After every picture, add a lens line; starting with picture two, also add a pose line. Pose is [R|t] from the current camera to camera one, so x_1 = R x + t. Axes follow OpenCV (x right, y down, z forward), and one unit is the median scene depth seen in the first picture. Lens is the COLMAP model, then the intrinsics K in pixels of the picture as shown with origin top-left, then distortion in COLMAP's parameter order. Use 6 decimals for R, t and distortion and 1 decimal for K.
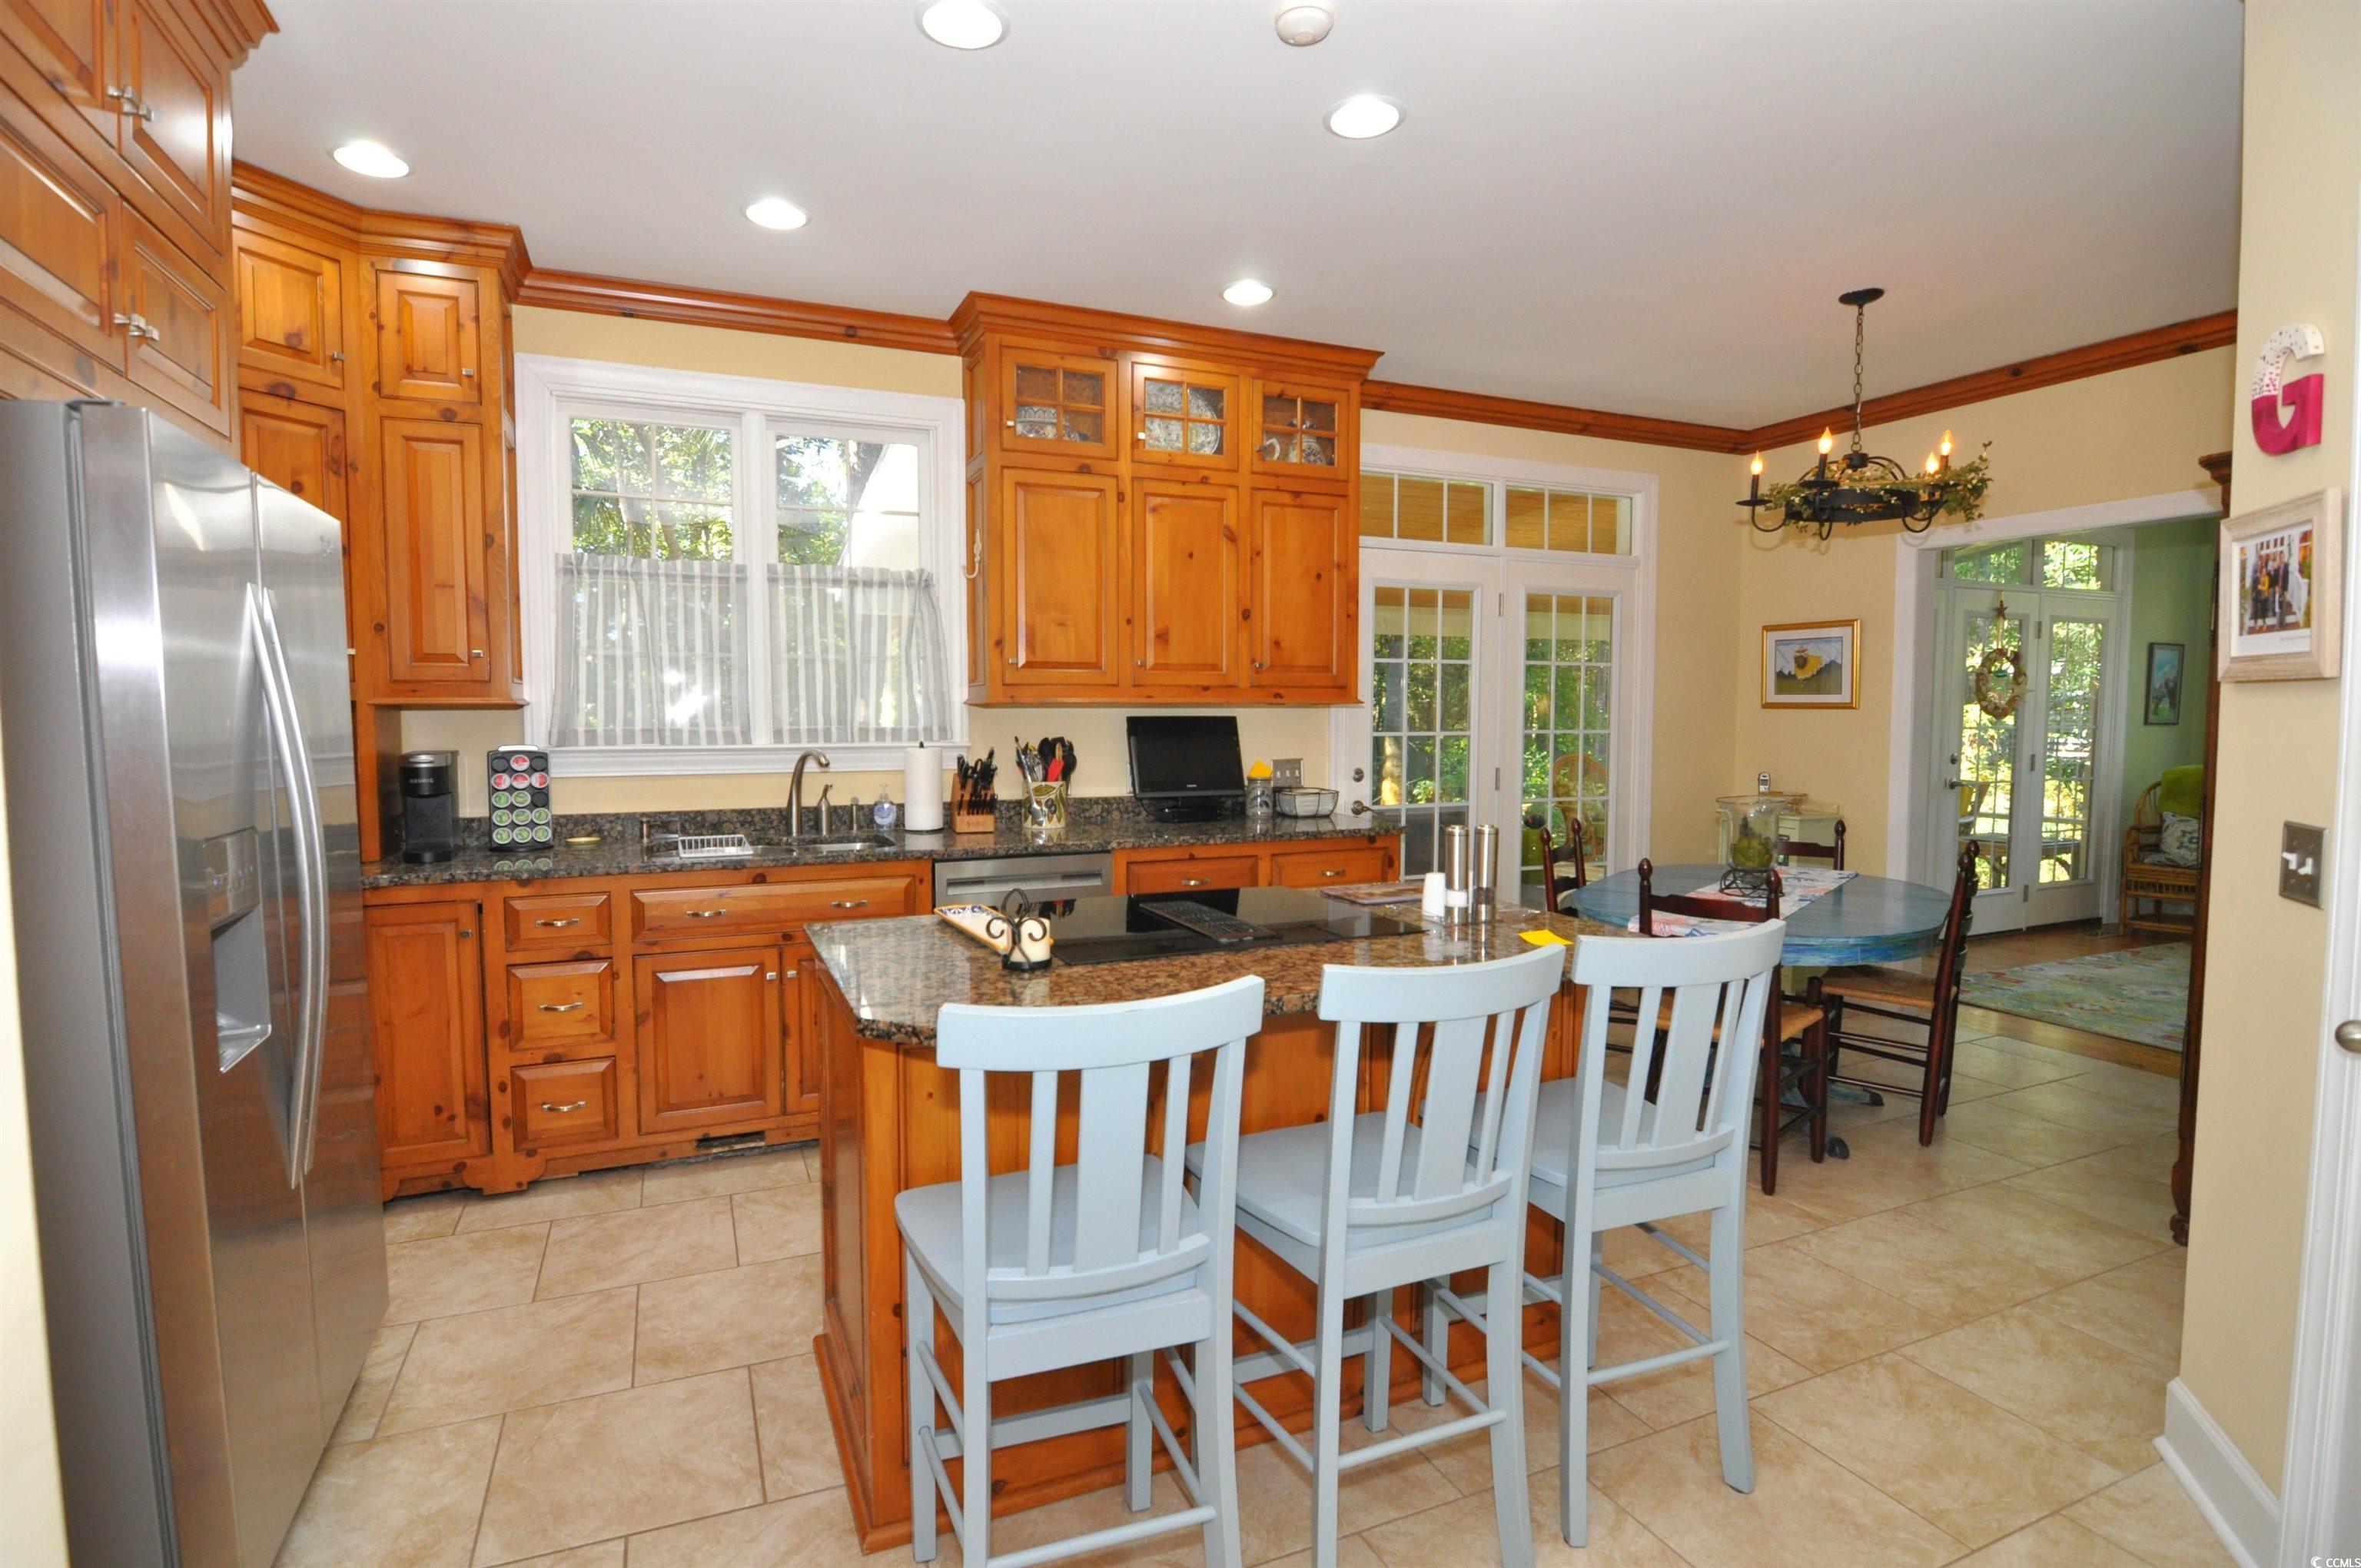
lens RADIAL K [[1132.1, 0, 1157.0], [0, 1132.1, 783.6], [0, 0, 1]] dist [0.001829, -0.015478]
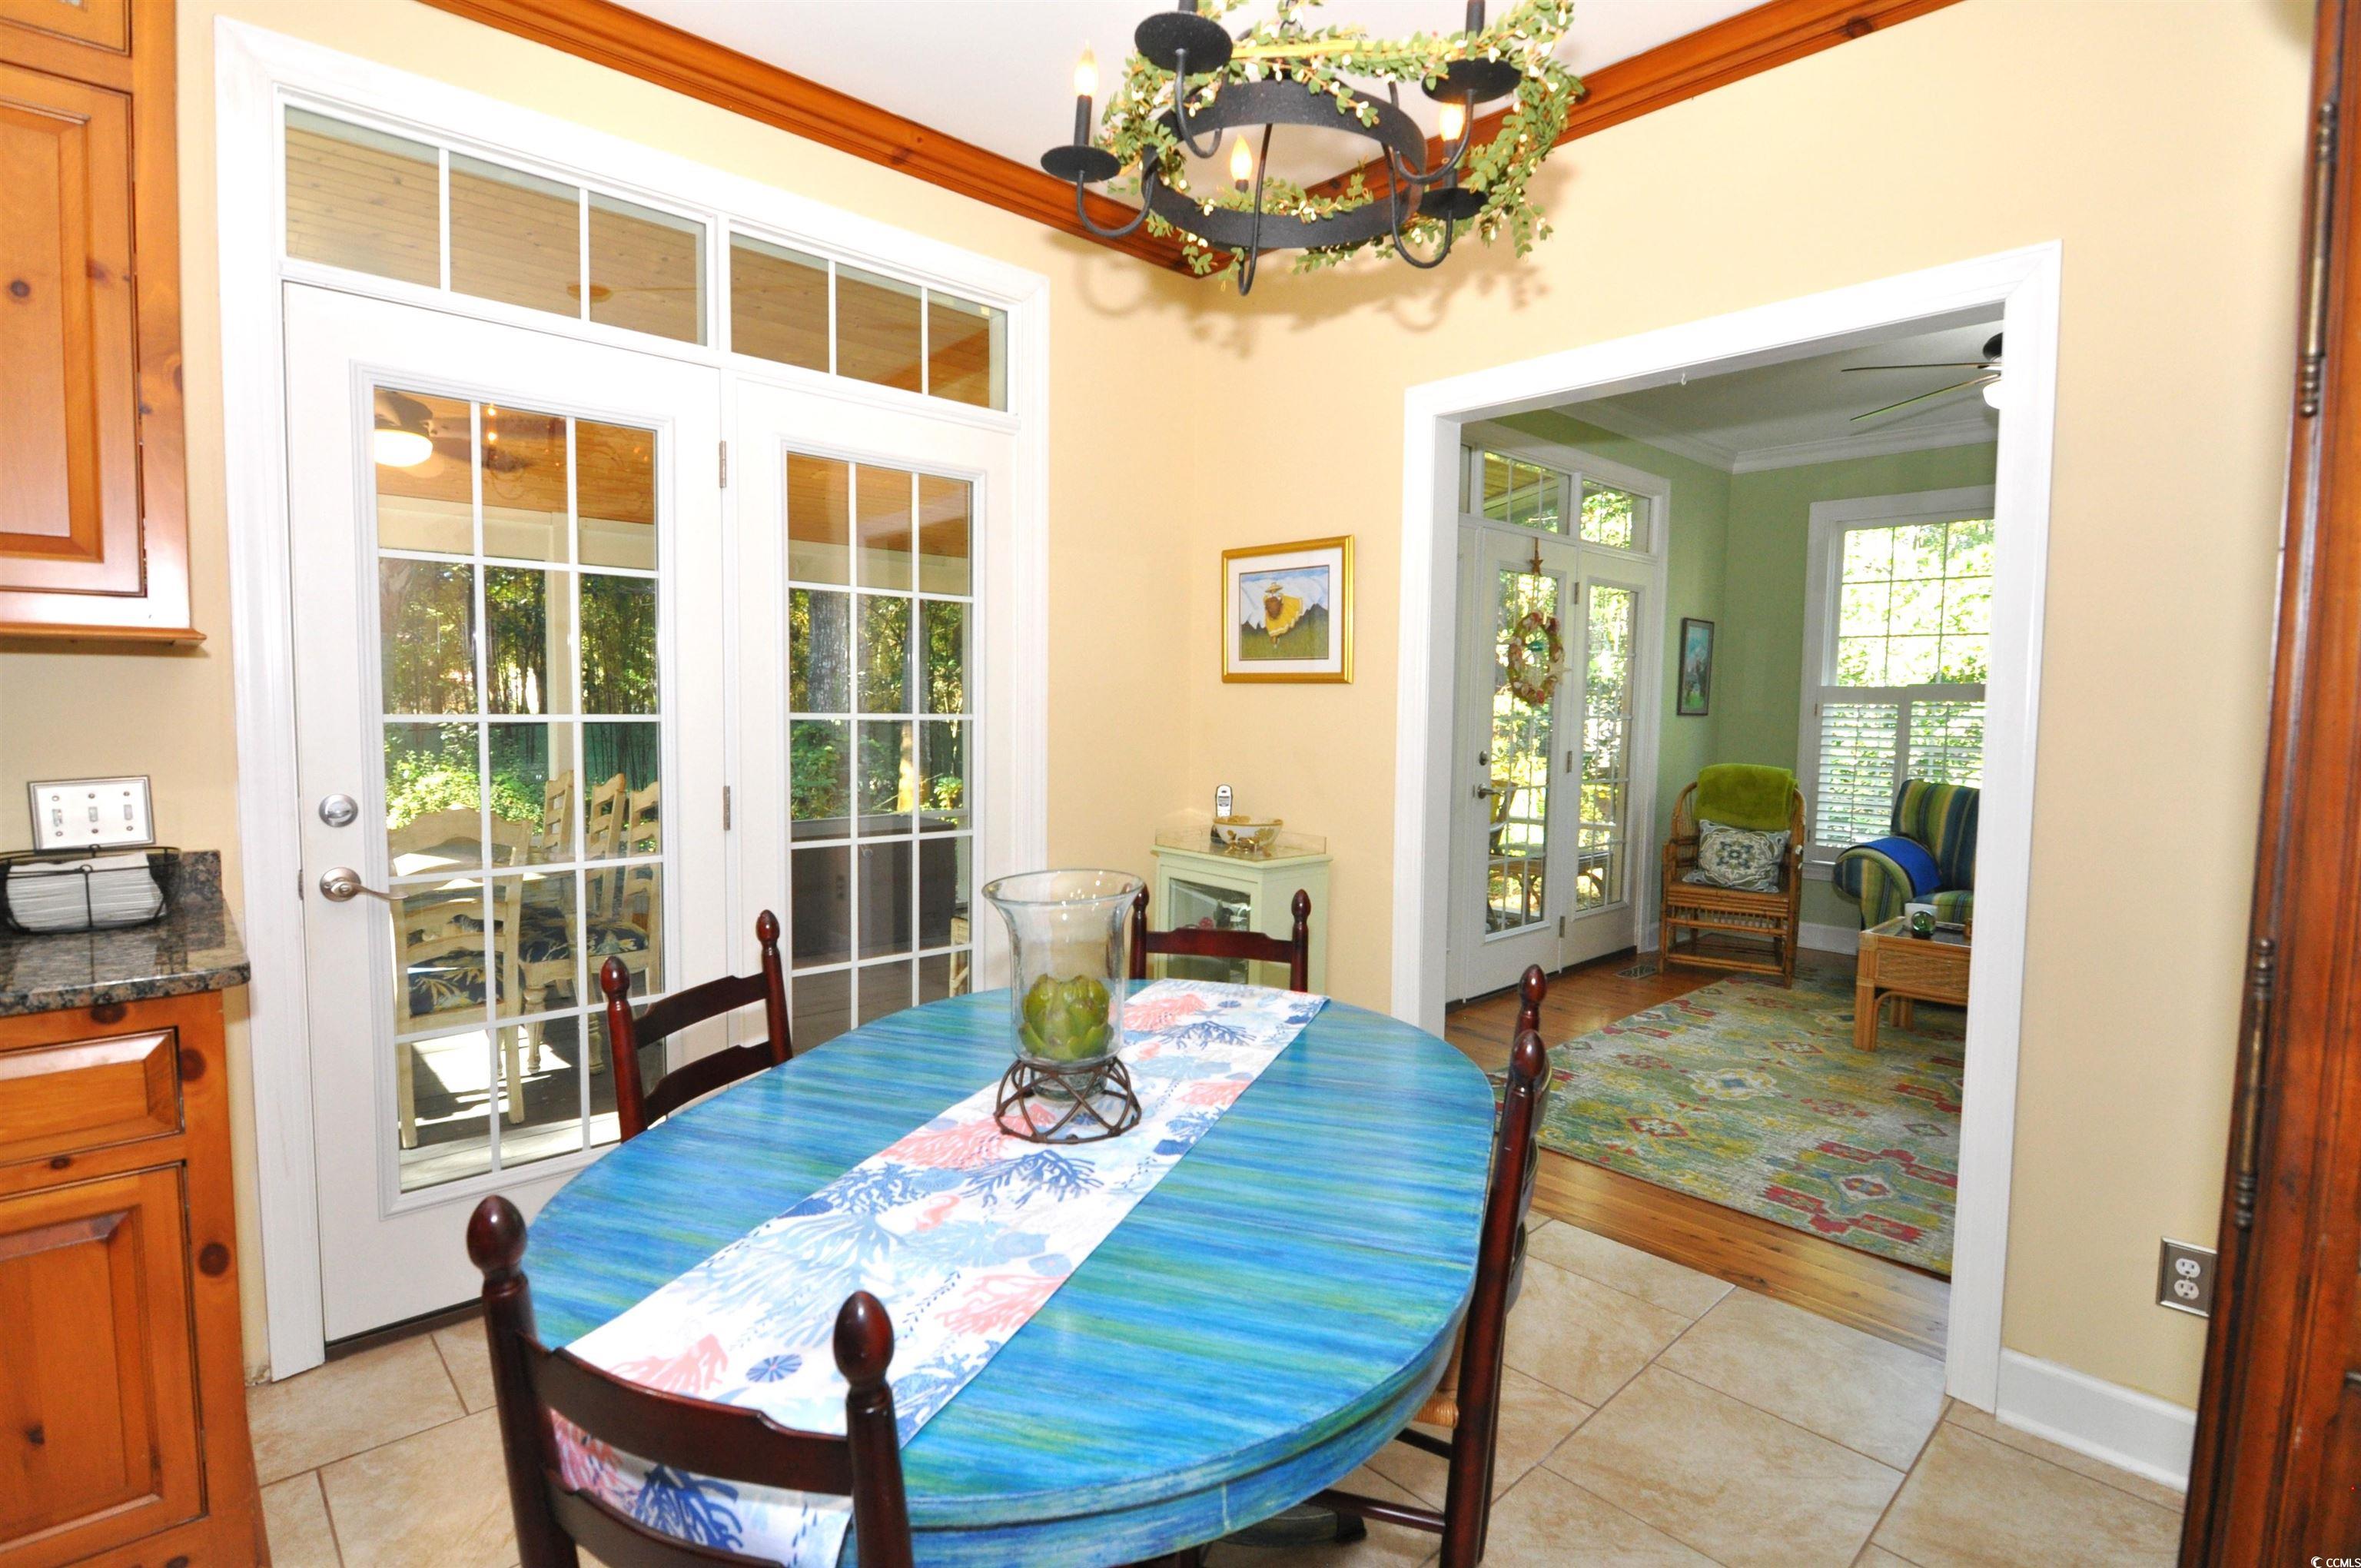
lens RADIAL K [[1132.1, 0, 1157.0], [0, 1132.1, 783.6], [0, 0, 1]] dist [0.001829, -0.015478]
pose [[0.943170, -0.011756, 0.332104, 0.333626], [0.008475, 0.999900, 0.011325, -0.020640], [-0.332204, -0.007867, 0.943175, 0.480873]]
